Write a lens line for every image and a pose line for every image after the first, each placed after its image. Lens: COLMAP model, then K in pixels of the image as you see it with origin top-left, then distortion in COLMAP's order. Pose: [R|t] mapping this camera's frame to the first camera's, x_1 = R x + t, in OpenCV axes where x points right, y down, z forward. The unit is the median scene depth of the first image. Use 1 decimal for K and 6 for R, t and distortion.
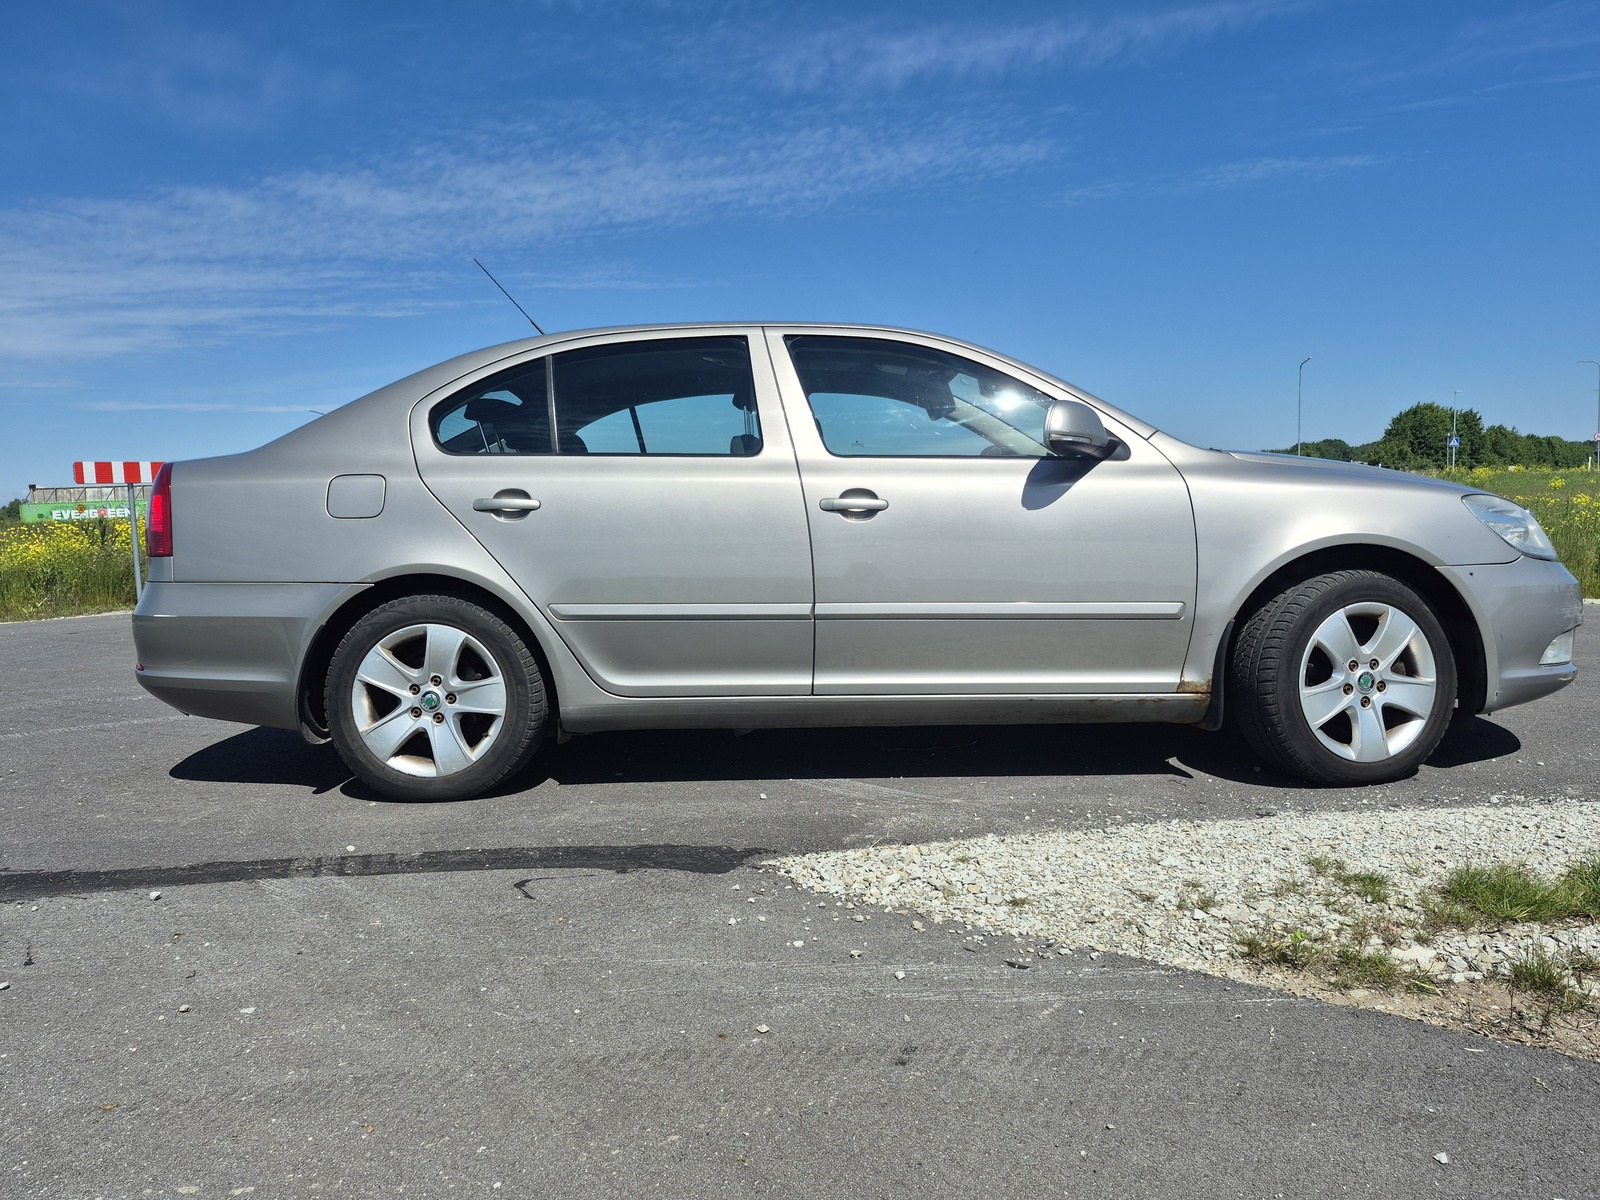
lens RADIAL K [[823.7, 0, 804.9], [0, 823.7, 566.2], [0, 0, 1]] dist [0.030332, -0.022506]
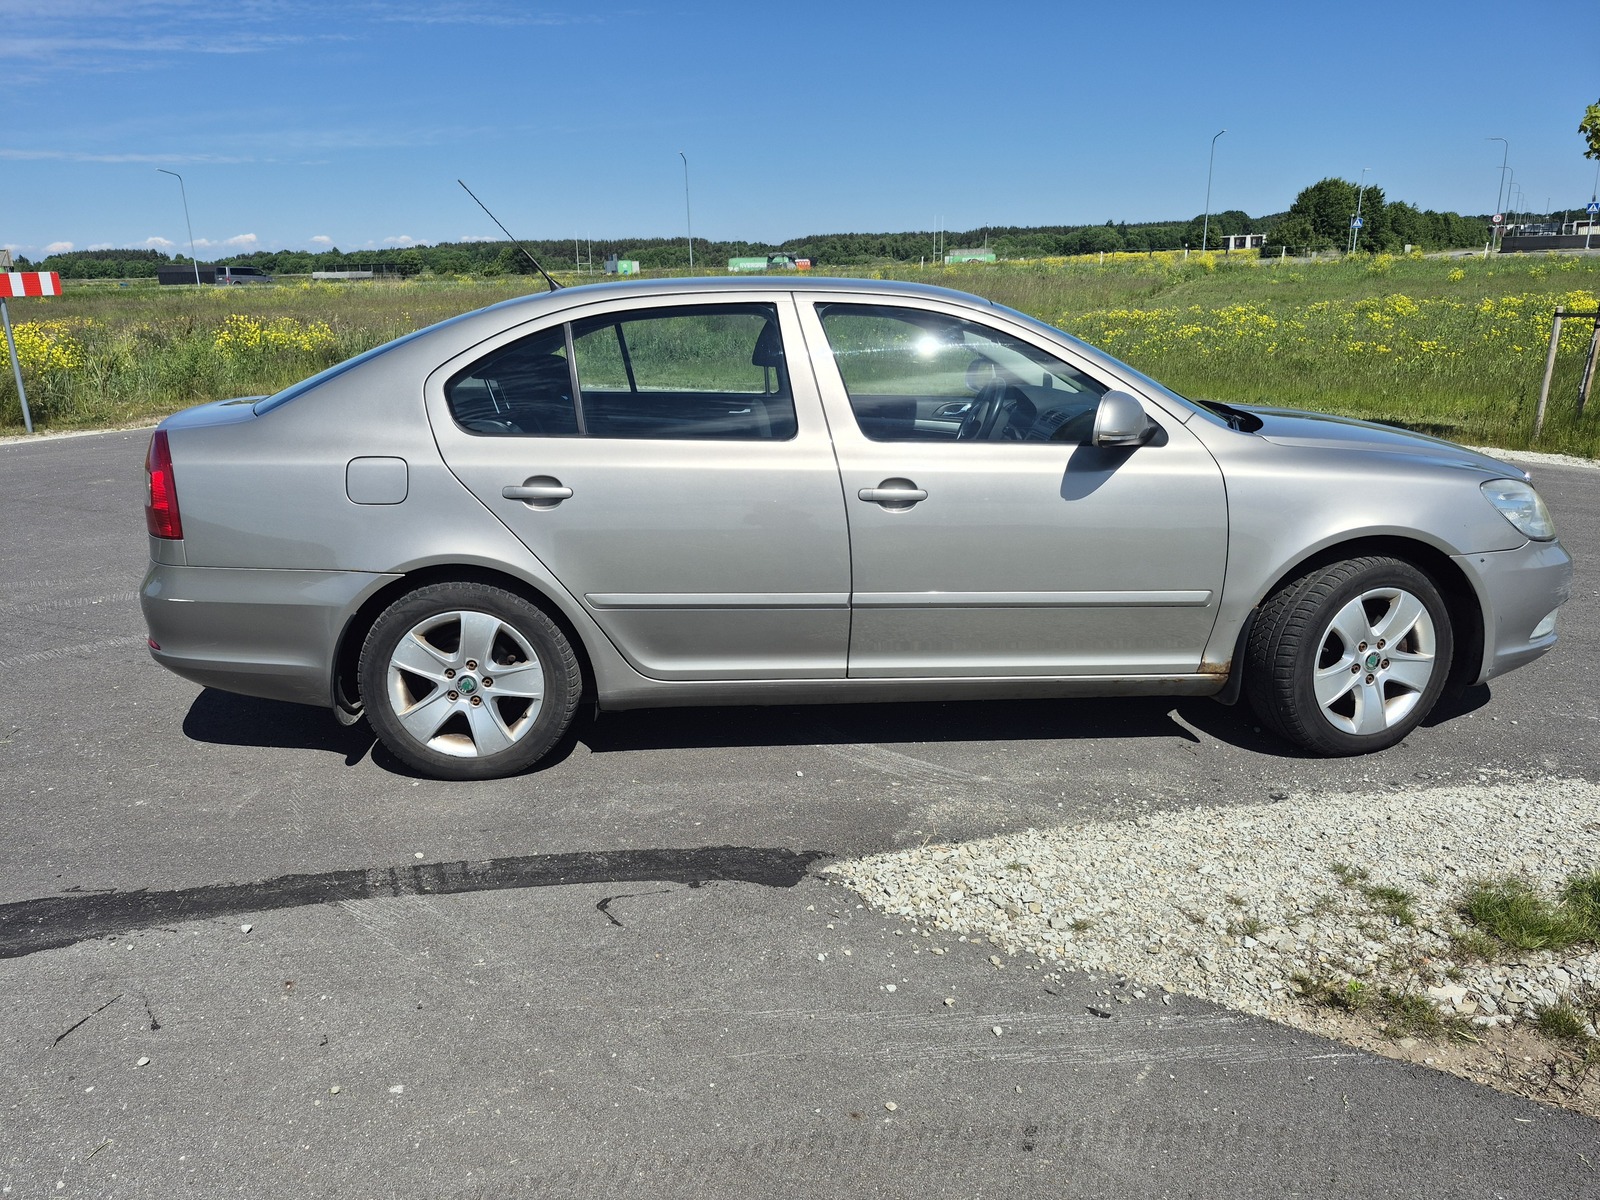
lens RADIAL K [[823.7, 0, 804.9], [0, 823.7, 566.2], [0, 0, 1]] dist [0.030332, -0.022506]
pose [[0.998903, -0.002584, 0.046748, -0.120310], [-0.004332, 0.989092, 0.147234, -0.173052], [-0.046618, -0.147275, 0.987996, 0.015538]]
